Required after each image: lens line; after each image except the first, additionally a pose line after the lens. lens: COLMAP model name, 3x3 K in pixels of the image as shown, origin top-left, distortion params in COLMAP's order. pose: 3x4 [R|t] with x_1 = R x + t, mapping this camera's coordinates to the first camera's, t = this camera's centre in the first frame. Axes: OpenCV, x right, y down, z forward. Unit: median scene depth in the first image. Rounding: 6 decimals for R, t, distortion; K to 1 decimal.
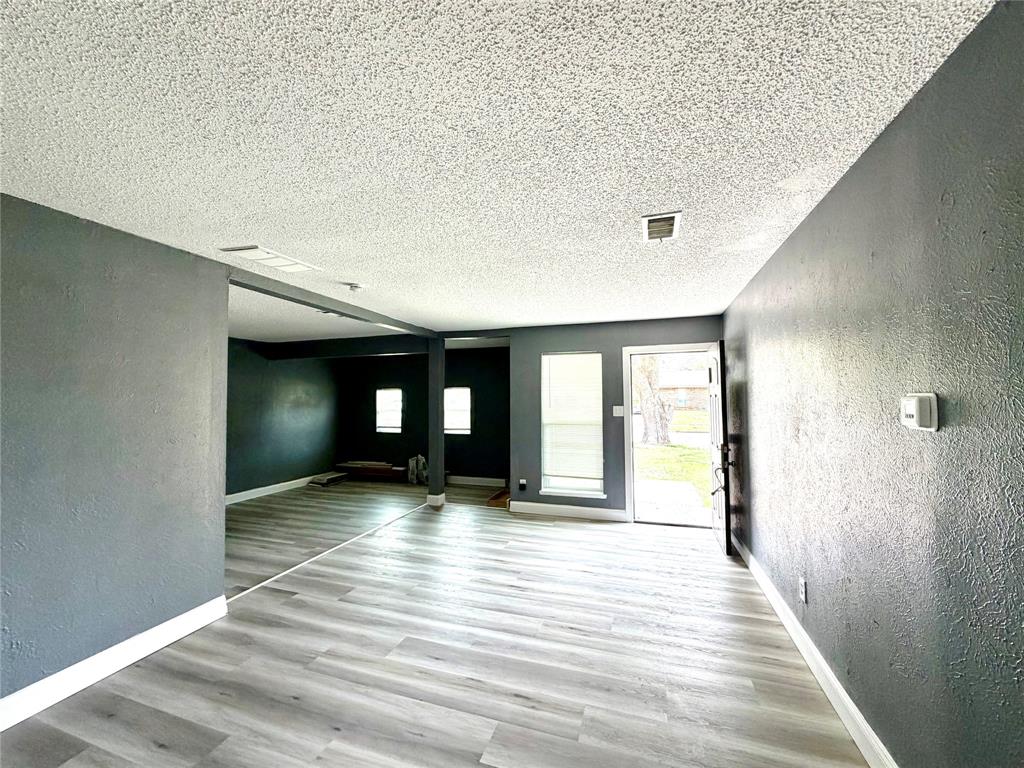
lens RADIAL K [[407.6, 0, 510.4], [0, 407.6, 382.4], [0, 0, 1]] dist [0.001720, 0.000165]
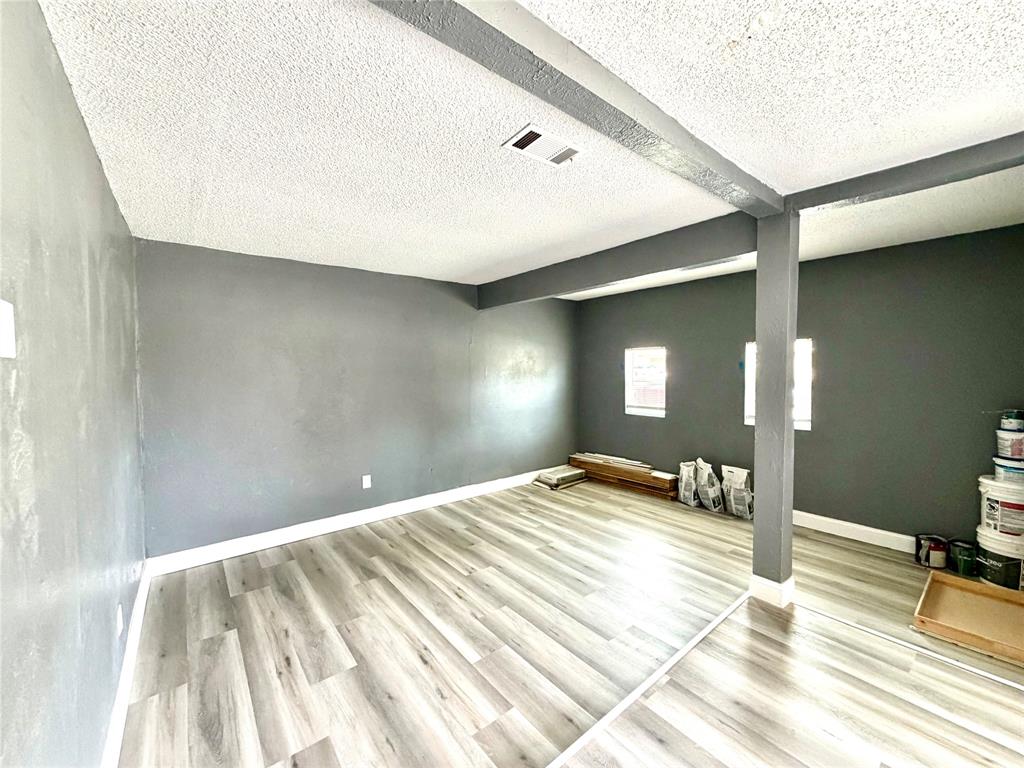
lens RADIAL K [[407.6, 0, 510.4], [0, 407.6, 382.4], [0, 0, 1]] dist [0.001720, 0.000165]
pose [[0.845347, 0.014905, -0.534010, -0.203467], [0.029456, 0.996790, 0.074451, 0.025030], [0.533405, -0.078667, 0.842194, 0.530885]]
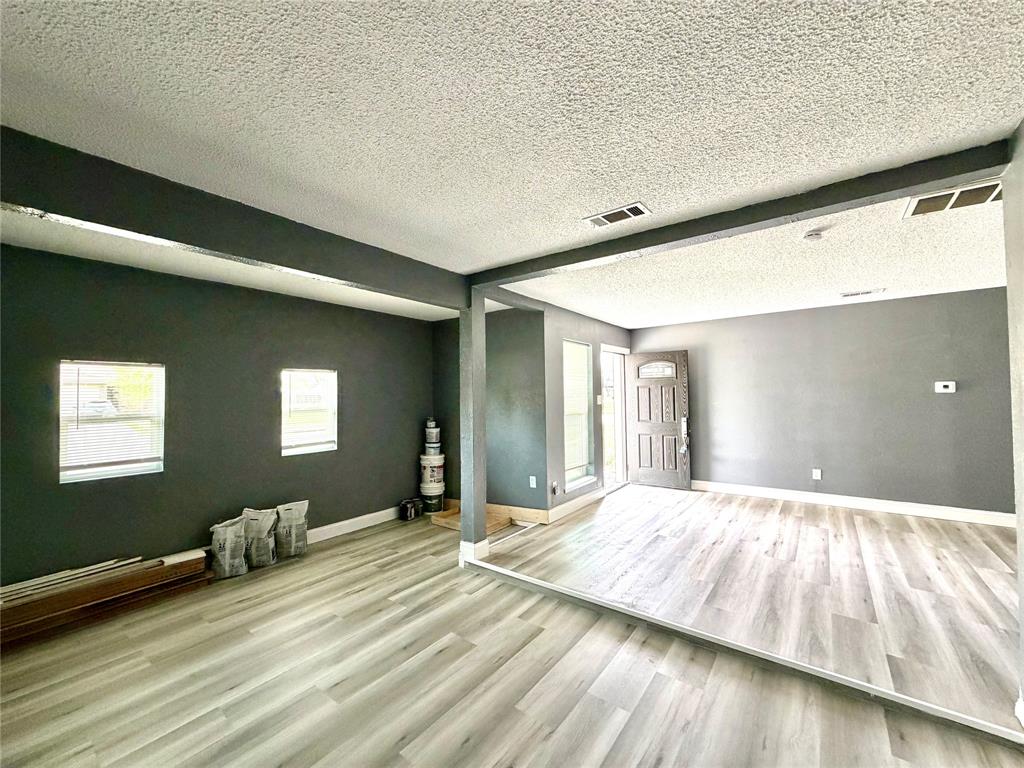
lens RADIAL K [[407.6, 0, 510.4], [0, 407.6, 382.4], [0, 0, 1]] dist [0.001720, 0.000165]
pose [[0.320862, 0.030458, 0.946636, -0.818760], [-0.028890, 0.999332, -0.022362, 0.050736], [-0.946685, -0.020173, 0.321528, 0.814300]]
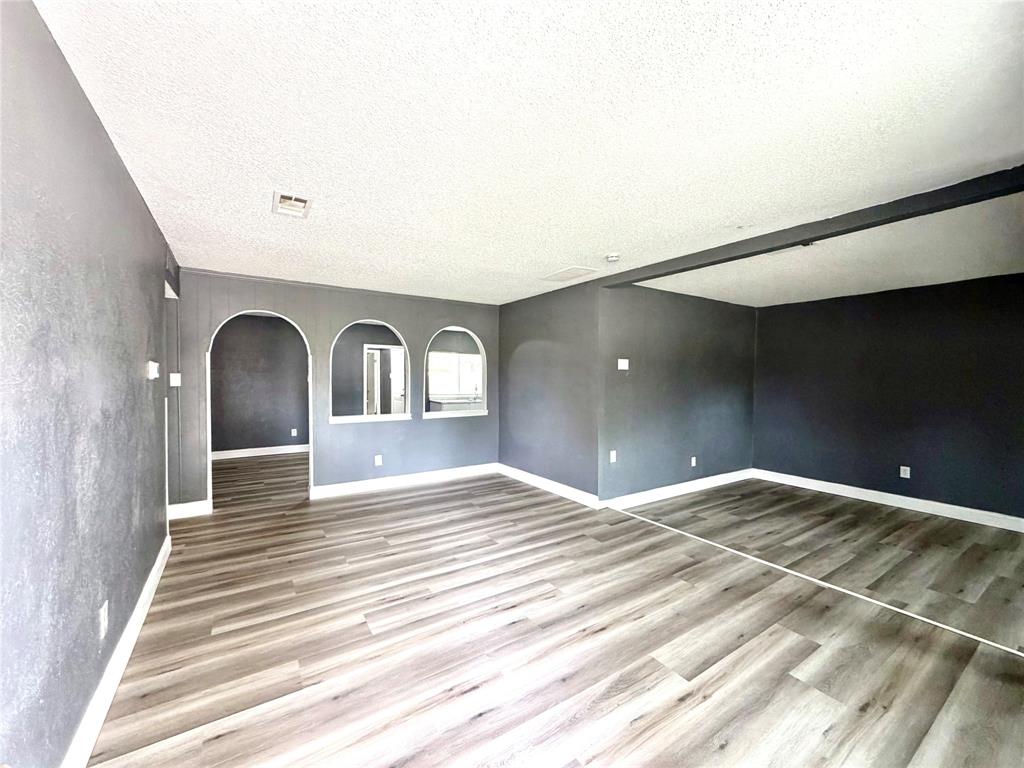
lens RADIAL K [[407.6, 0, 510.4], [0, 407.6, 382.4], [0, 0, 1]] dist [0.001720, 0.000165]
pose [[-0.618717, 0.013512, -0.785498, 0.369570], [0.029832, 0.999535, -0.006304, 0.047185], [0.785047, -0.027333, -0.618833, 0.897072]]
